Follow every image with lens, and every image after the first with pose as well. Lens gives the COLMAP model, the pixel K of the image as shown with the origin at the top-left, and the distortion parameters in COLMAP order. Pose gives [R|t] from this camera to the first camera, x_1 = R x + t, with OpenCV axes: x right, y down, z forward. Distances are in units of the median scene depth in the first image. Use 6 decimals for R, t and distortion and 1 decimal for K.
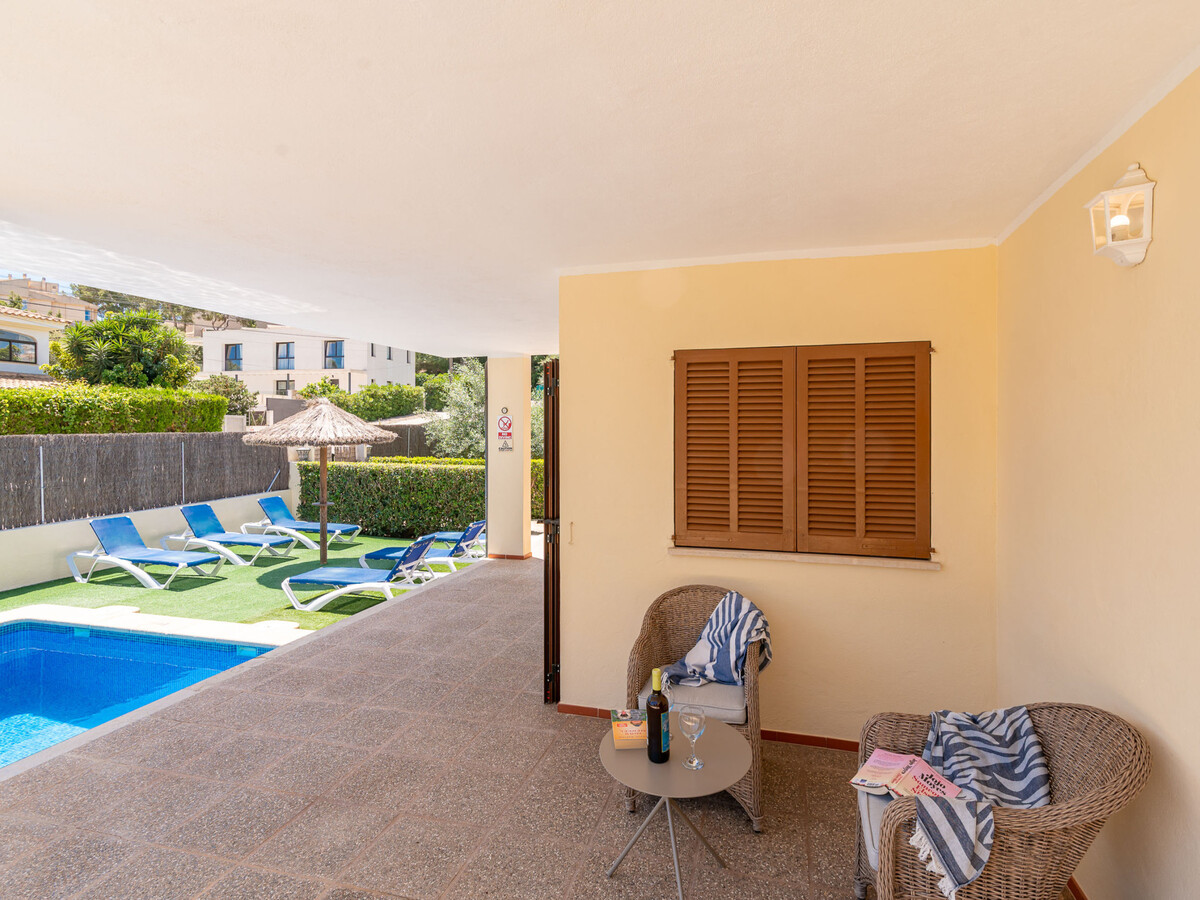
lens RADIAL K [[617.2, 0, 620.8], [0, 617.2, 429.1], [0, 0, 1]] dist [0.015947, -0.000485]
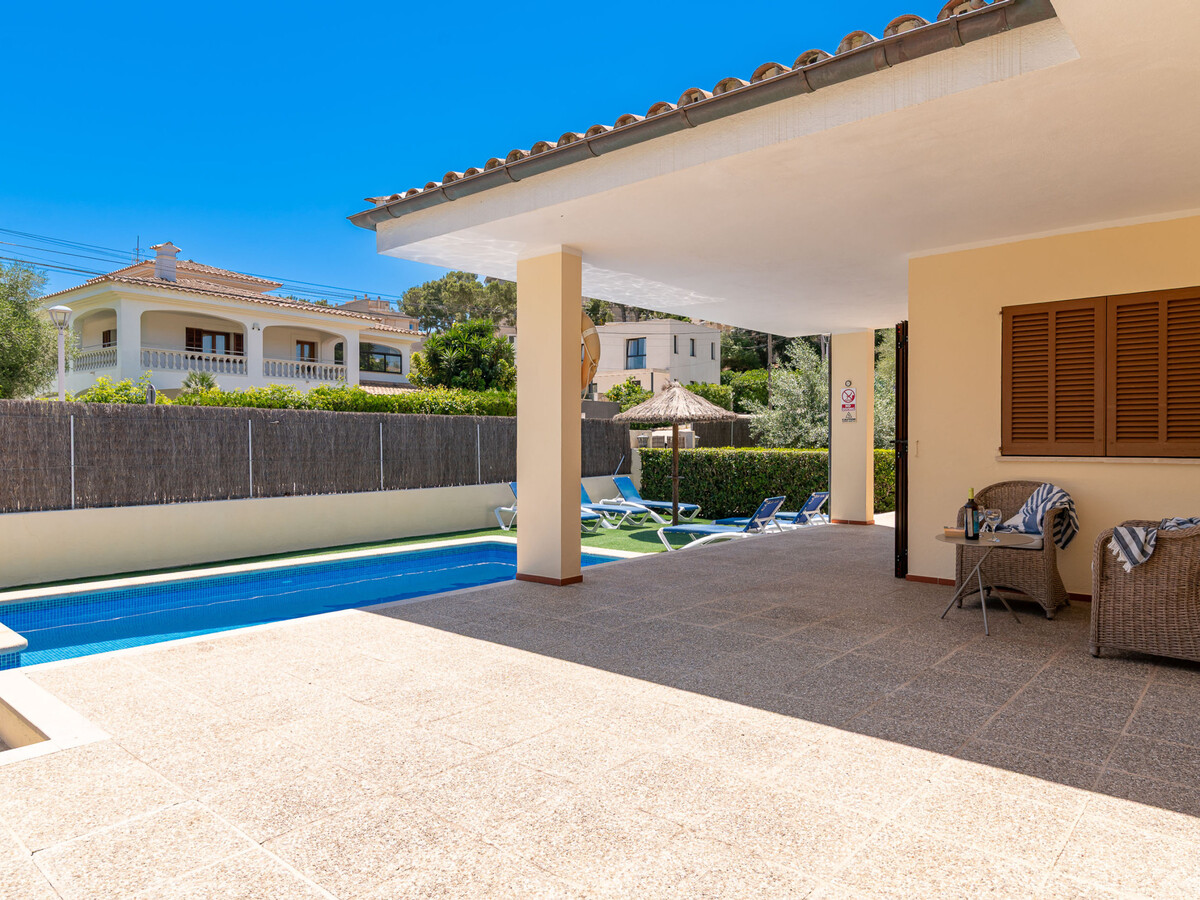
lens RADIAL K [[786.3, 0, 600.0], [0, 786.3, 450.0], [0, 0, 1]] dist [0.002301, -0.001263]
pose [[0.896170, 0.004982, -0.443682, 0.019640], [-0.001054, 0.999958, 0.009100, 0.050058], [0.443709, -0.007688, 0.896138, -0.272139]]
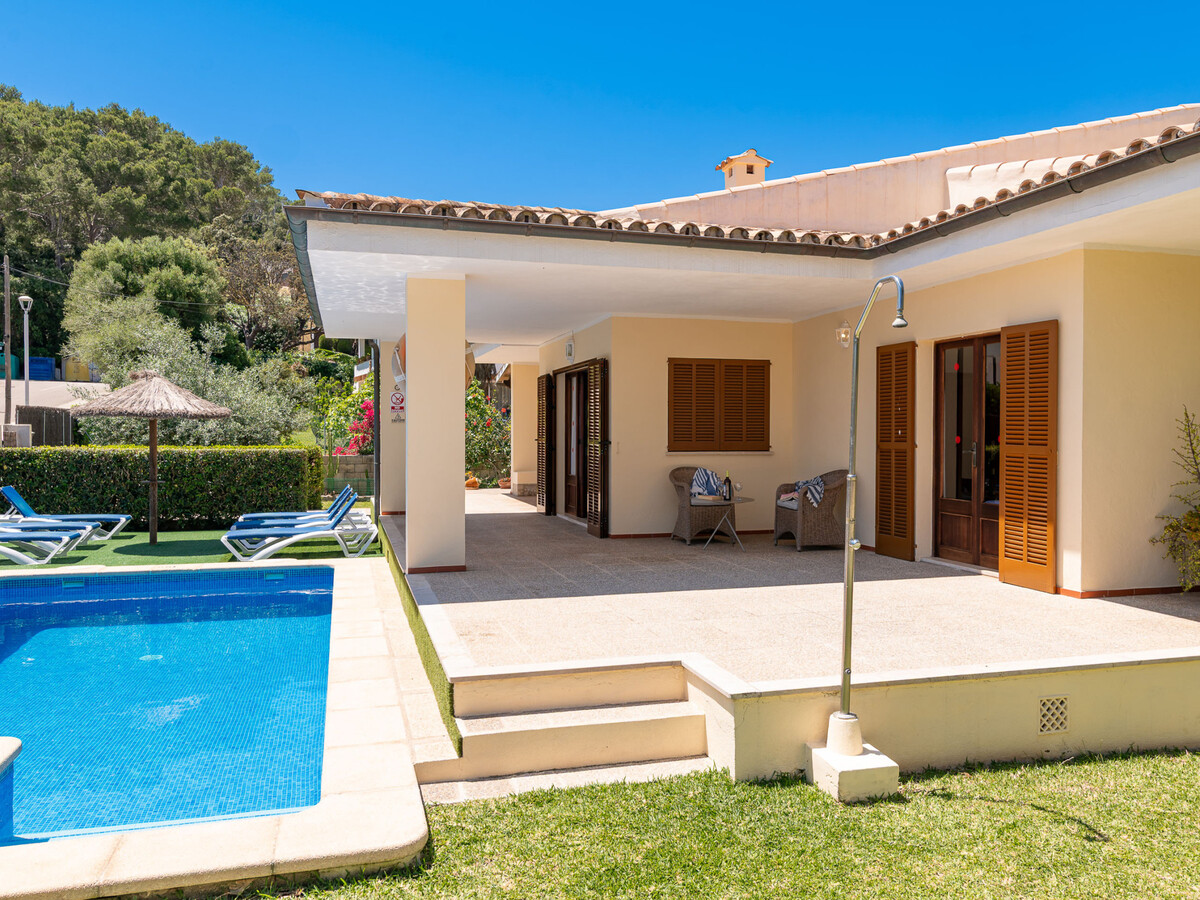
lens RADIAL K [[916.2, 0, 600.0], [0, 916.2, 450.0], [0, 0, 1]] dist [0.000517, -0.001298]
pose [[0.857176, -0.009349, 0.514938, -0.524496], [0.000068, 0.999837, 0.018040, 0.039499], [-0.515023, -0.015428, 0.857038, -0.472874]]
